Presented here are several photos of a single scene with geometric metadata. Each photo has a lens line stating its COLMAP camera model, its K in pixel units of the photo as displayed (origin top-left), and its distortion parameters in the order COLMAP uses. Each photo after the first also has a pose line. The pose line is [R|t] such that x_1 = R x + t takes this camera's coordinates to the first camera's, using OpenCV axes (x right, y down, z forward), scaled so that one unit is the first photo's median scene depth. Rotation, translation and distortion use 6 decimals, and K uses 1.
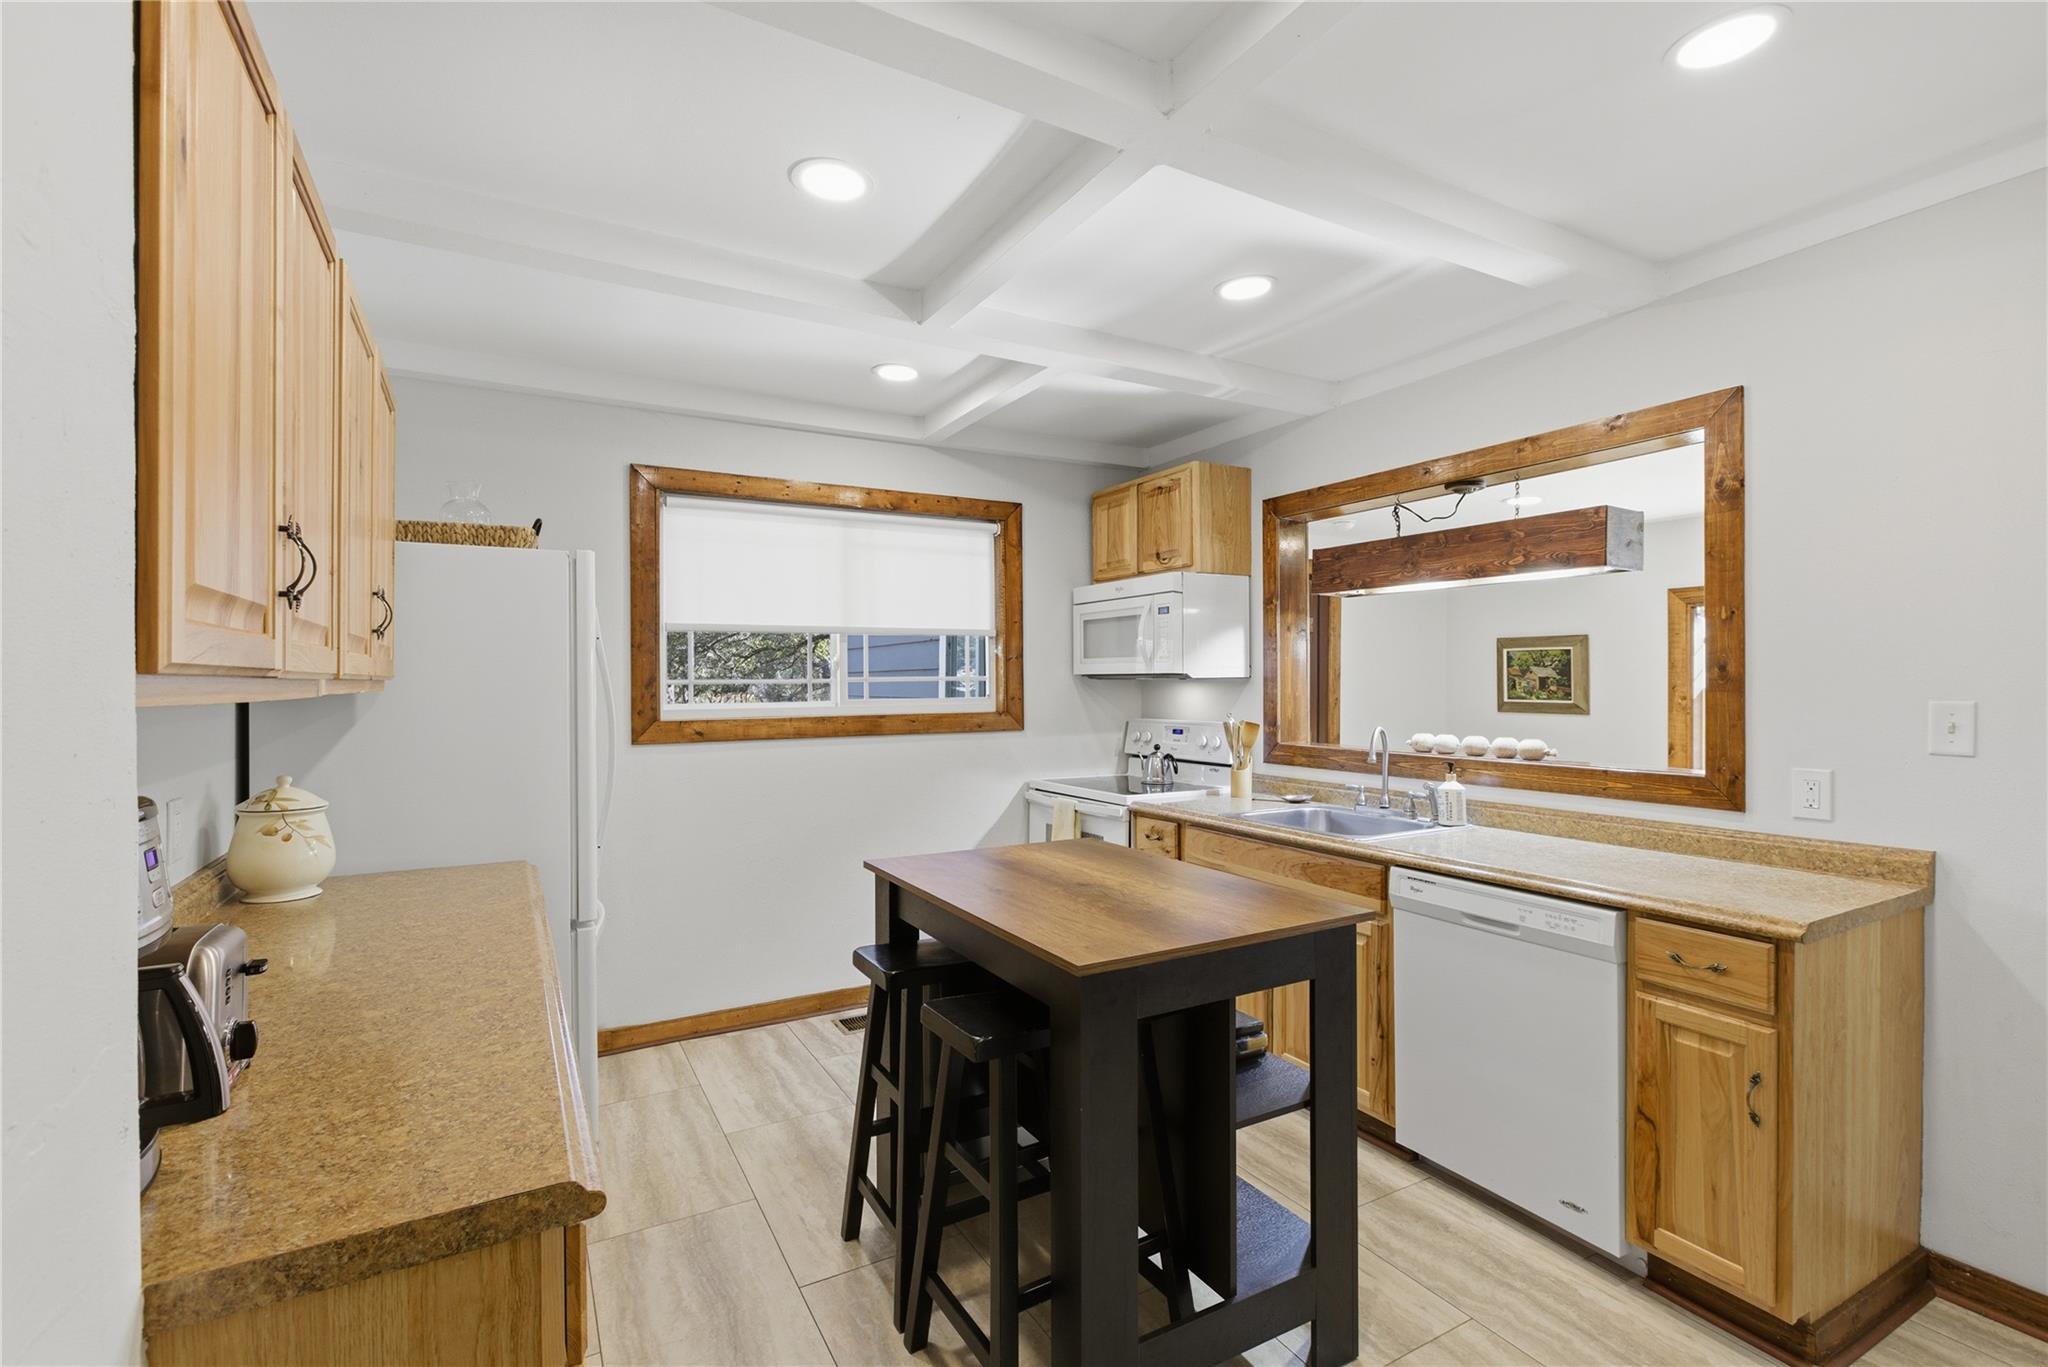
lens RADIAL K [[936.7, 0, 1023.4], [0, 936.7, 681.7], [0, 0, 1]] dist [0.001618, 0.000008]
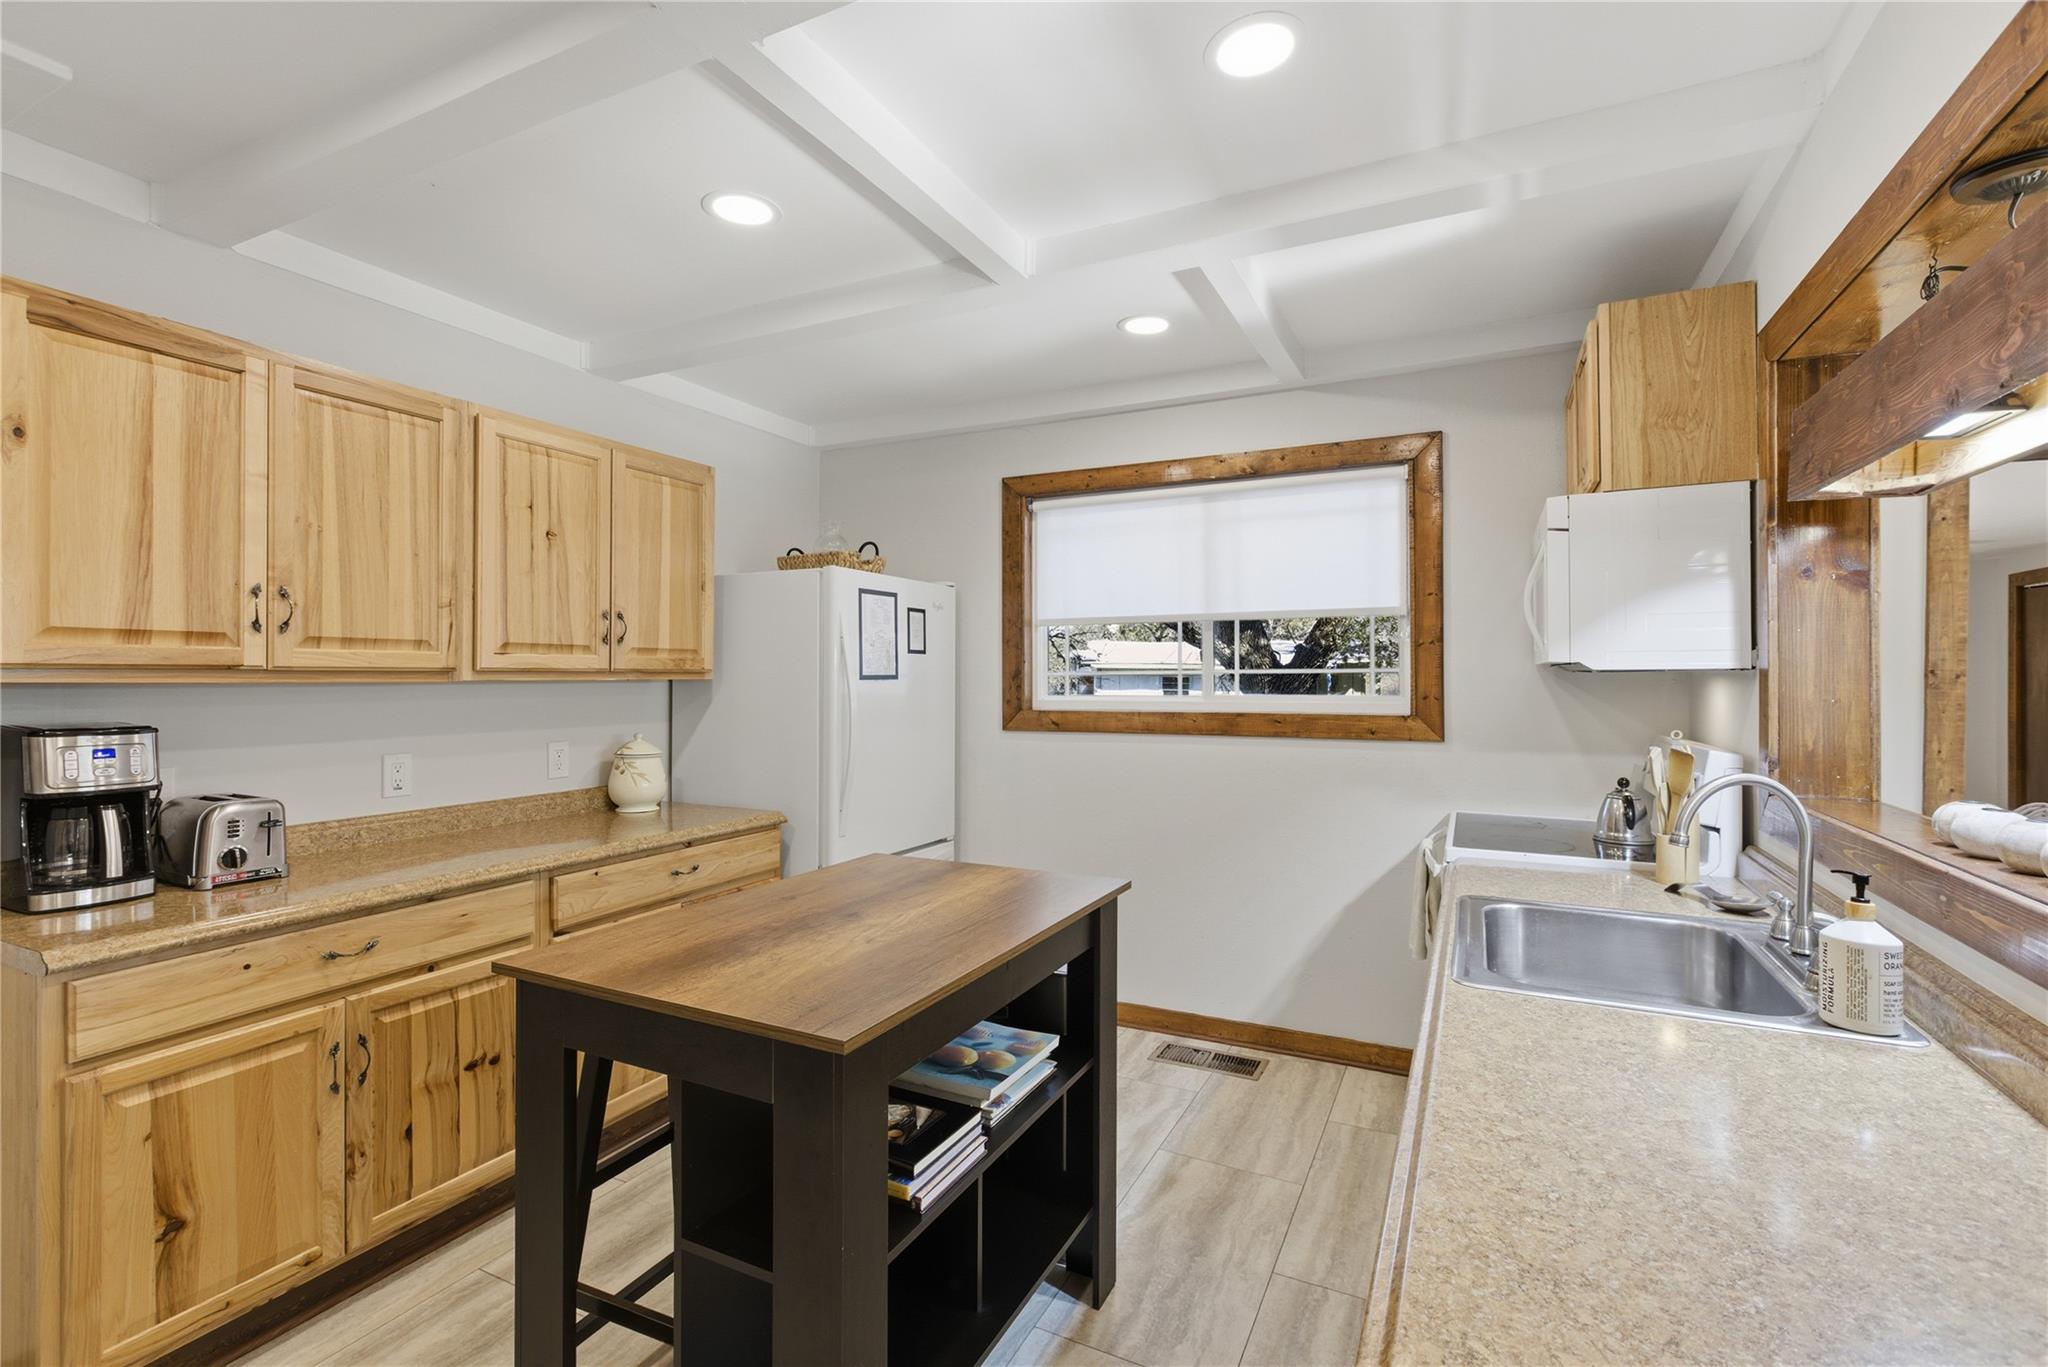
lens RADIAL K [[936.7, 0, 1019.5], [0, 936.7, 667.9], [0, 0, 1]] dist [0.001618, 0.000008]
pose [[0.563647, -0.000606, -0.826016, 0.497929], [-0.003546, 0.999989, -0.003154, -0.002711], [0.826008, 0.004707, 0.563639, 0.378167]]
